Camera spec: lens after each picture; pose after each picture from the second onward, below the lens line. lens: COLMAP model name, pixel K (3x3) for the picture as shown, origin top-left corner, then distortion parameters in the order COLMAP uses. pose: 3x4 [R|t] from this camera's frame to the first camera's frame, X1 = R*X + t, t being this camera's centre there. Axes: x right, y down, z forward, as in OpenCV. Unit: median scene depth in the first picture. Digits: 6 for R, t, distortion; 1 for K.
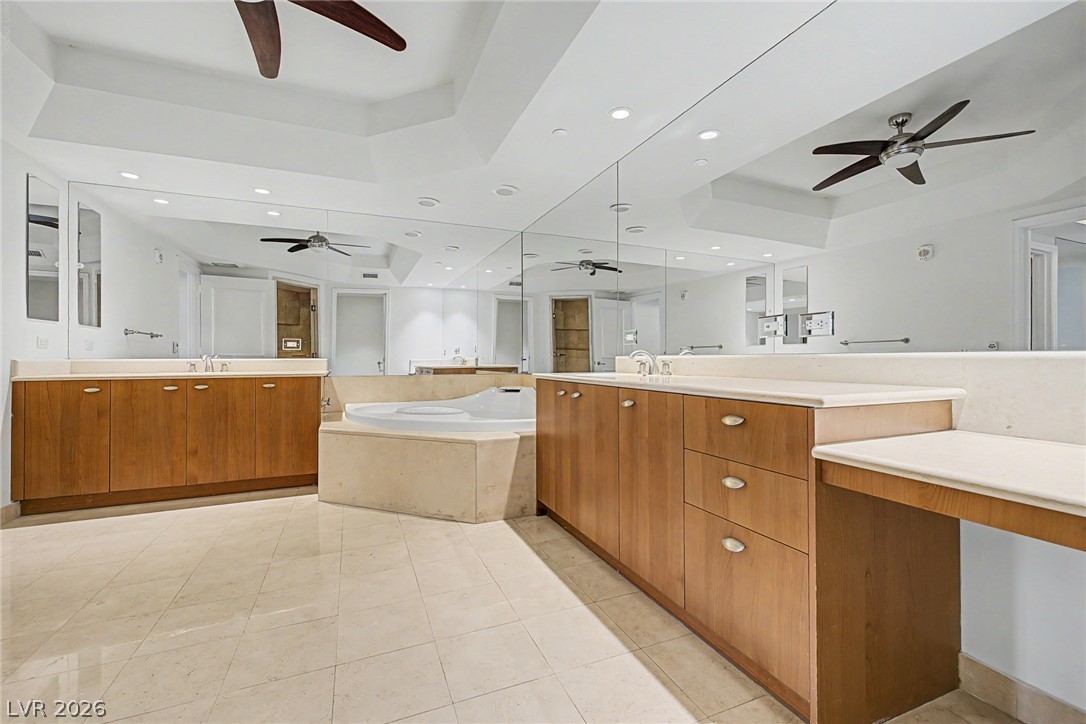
lens RADIAL K [[446.8, 0, 537.2], [0, 446.8, 361.9], [0, 0, 1]] dist [0.004317, -0.001290]
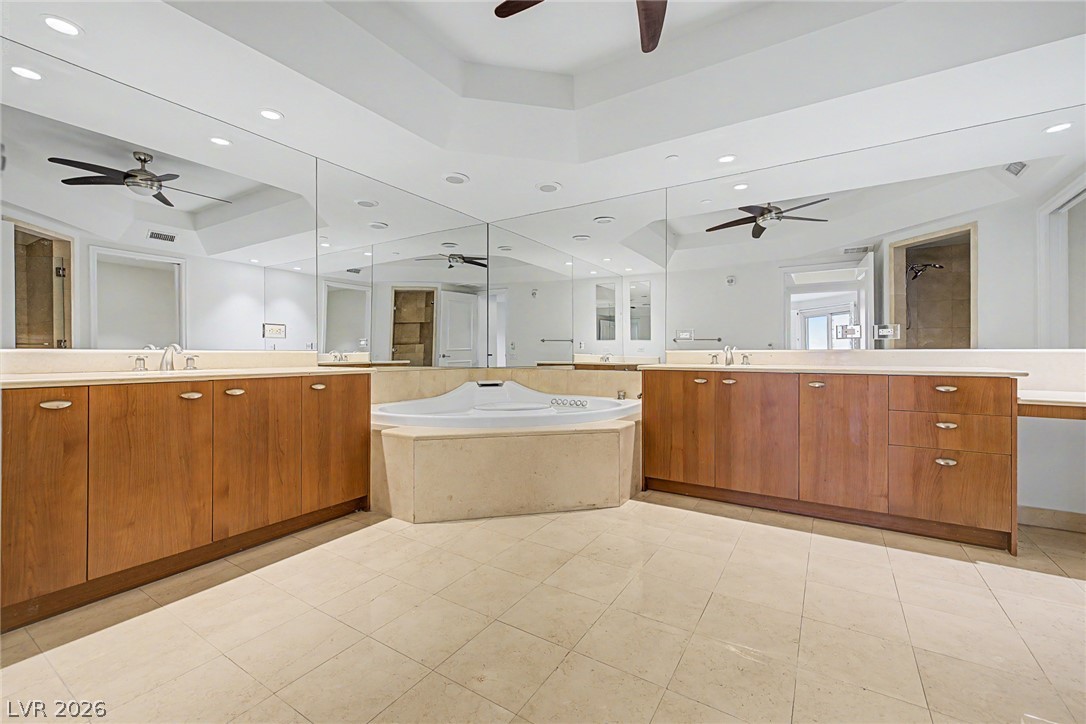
lens RADIAL K [[446.8, 0, 534.2], [0, 446.8, 354.8], [0, 0, 1]] dist [0.004317, -0.001290]
pose [[0.830475, -0.000371, 0.557056, -0.766944], [0.001593, 0.999997, -0.001709, 0.001763], [-0.557054, 0.002307, 0.830473, 0.195087]]
